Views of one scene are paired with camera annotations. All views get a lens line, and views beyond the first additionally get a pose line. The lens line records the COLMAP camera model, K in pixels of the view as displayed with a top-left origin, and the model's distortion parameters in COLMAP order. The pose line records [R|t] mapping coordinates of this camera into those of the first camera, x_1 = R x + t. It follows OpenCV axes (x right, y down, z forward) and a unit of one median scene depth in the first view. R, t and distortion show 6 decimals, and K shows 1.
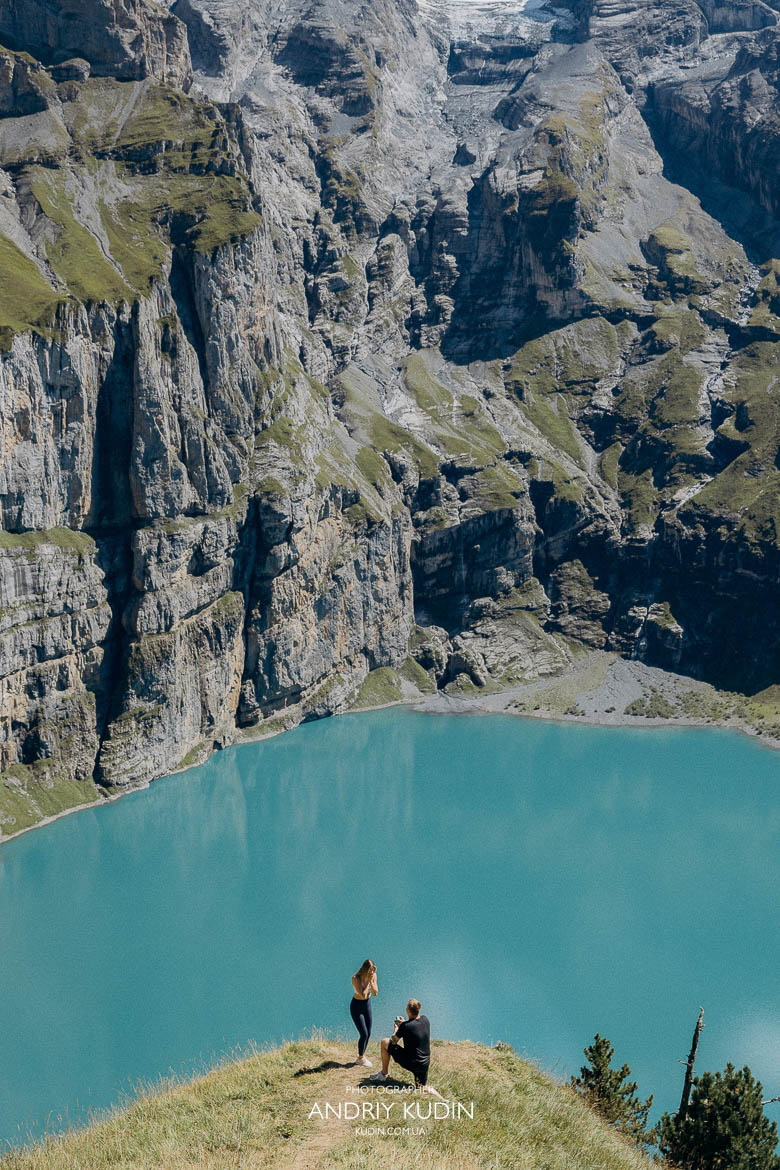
lens RADIAL K [[1330.2, 0, 432.5], [0, 1330.2, 582.9], [0, 0, 1]] dist [-0.006518, 0.027483]
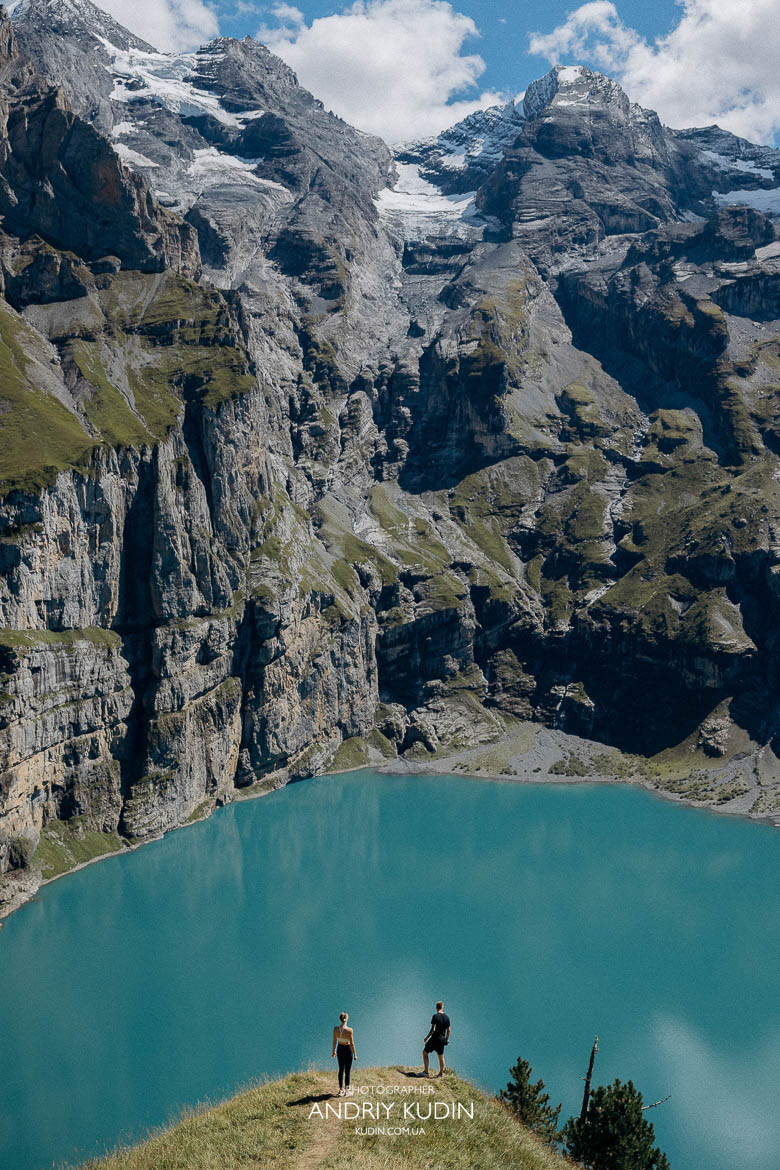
lens RADIAL K [[1171.4, 0, 421.5], [0, 1171.4, 525.2], [0, 0, 1]] dist [-0.008679, 0.008076]
pose [[0.999675, -0.006876, 0.024562, 0.000317], [0.008600, 0.997455, -0.070785, -0.055919], [-0.024012, 0.070973, 0.997189, -0.103978]]
